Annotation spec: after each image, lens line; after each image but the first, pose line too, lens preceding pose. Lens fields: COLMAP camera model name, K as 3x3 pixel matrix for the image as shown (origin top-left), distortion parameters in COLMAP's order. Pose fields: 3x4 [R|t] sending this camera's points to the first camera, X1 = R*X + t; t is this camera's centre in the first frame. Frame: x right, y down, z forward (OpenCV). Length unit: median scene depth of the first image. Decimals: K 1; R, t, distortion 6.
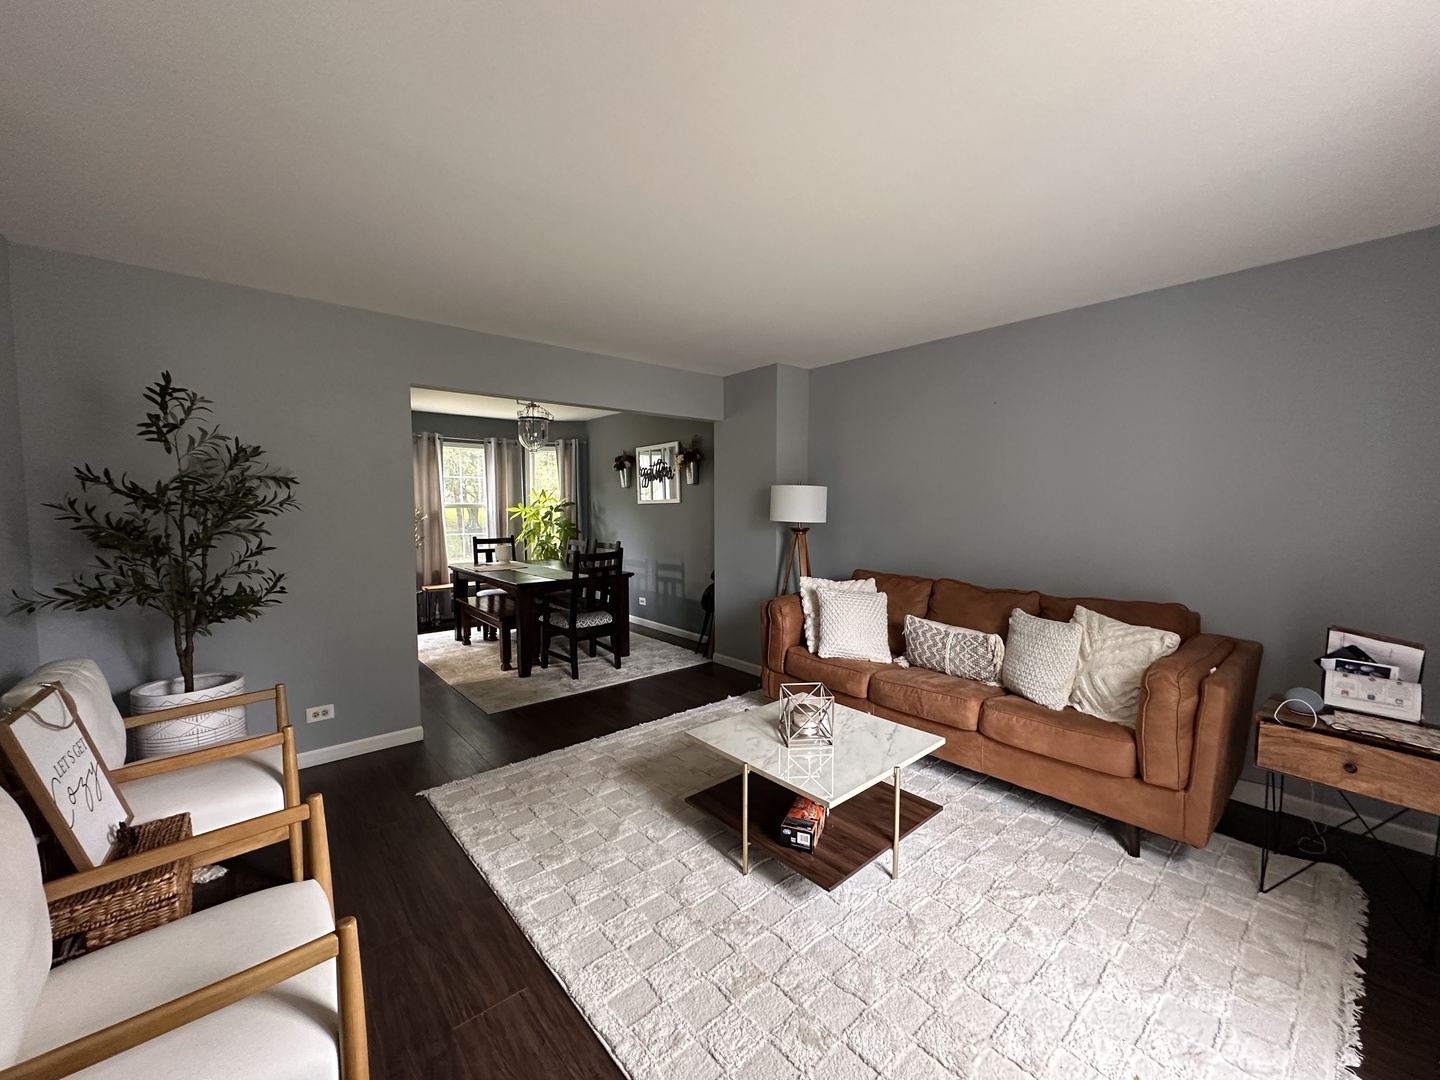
lens RADIAL K [[577.6, 0, 720.5], [0, 577.6, 540.5], [0, 0, 1]] dist [-0.001788, -0.000032]
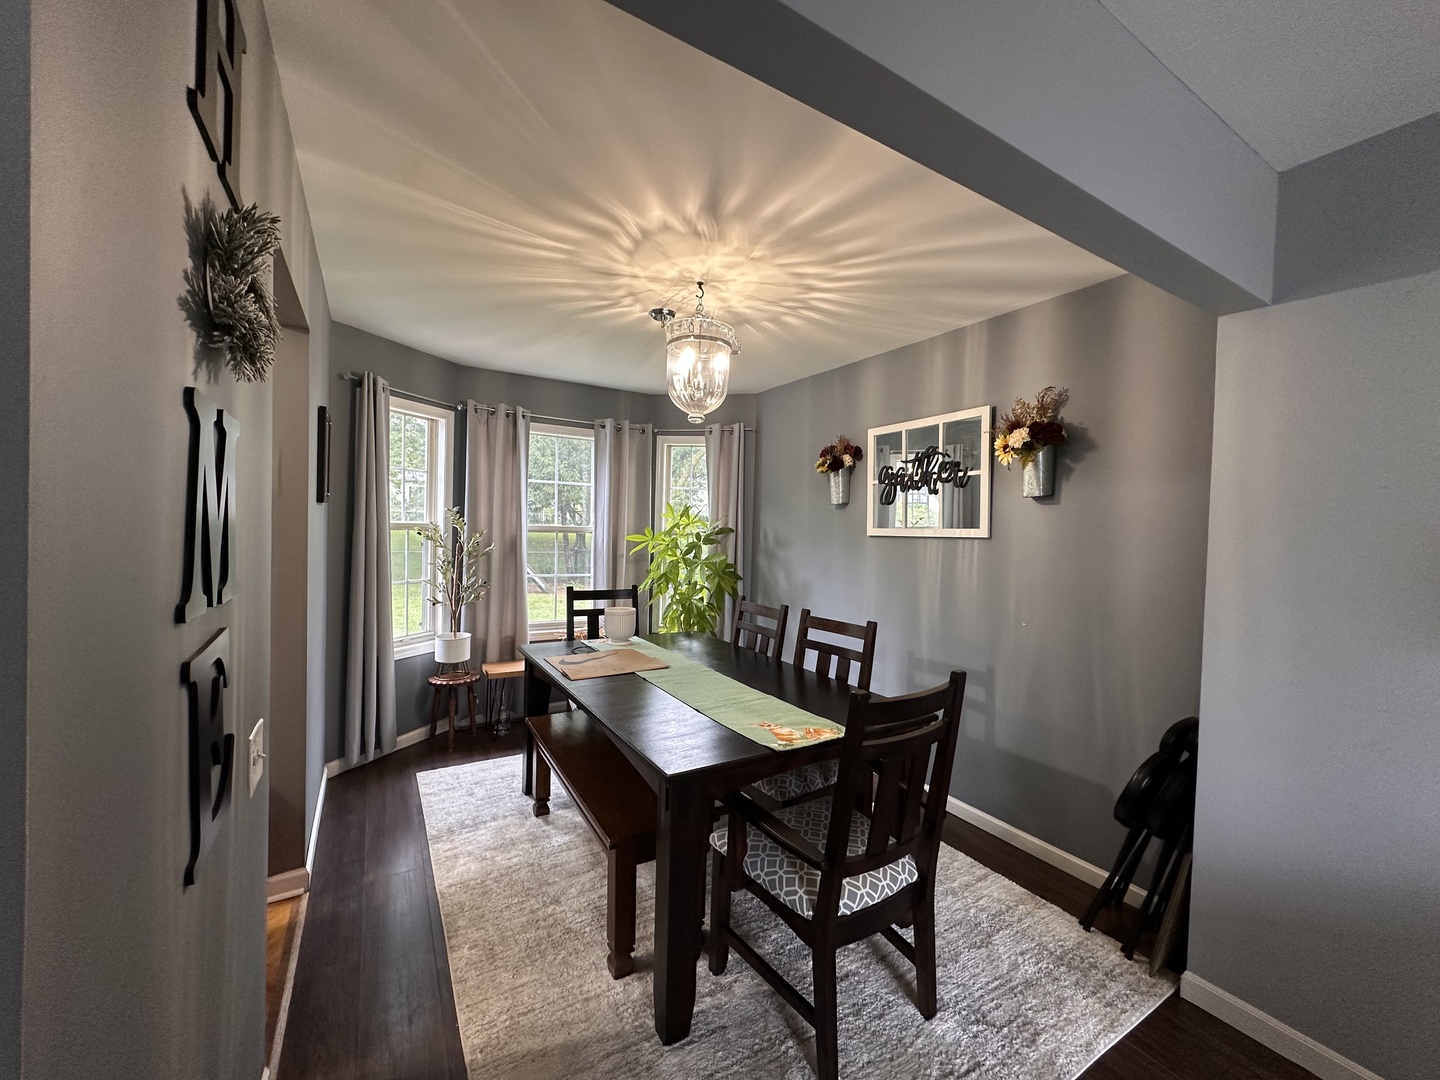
lens RADIAL K [[577.6, 0, 718.4], [0, 577.6, 538.7], [0, 0, 1]] dist [-0.001788, -0.000032]
pose [[0.984928, 0.031619, -0.170049, -0.183937], [-0.039651, 0.998242, -0.044043, -0.031663], [0.168358, 0.050122, 0.984451, 0.453563]]
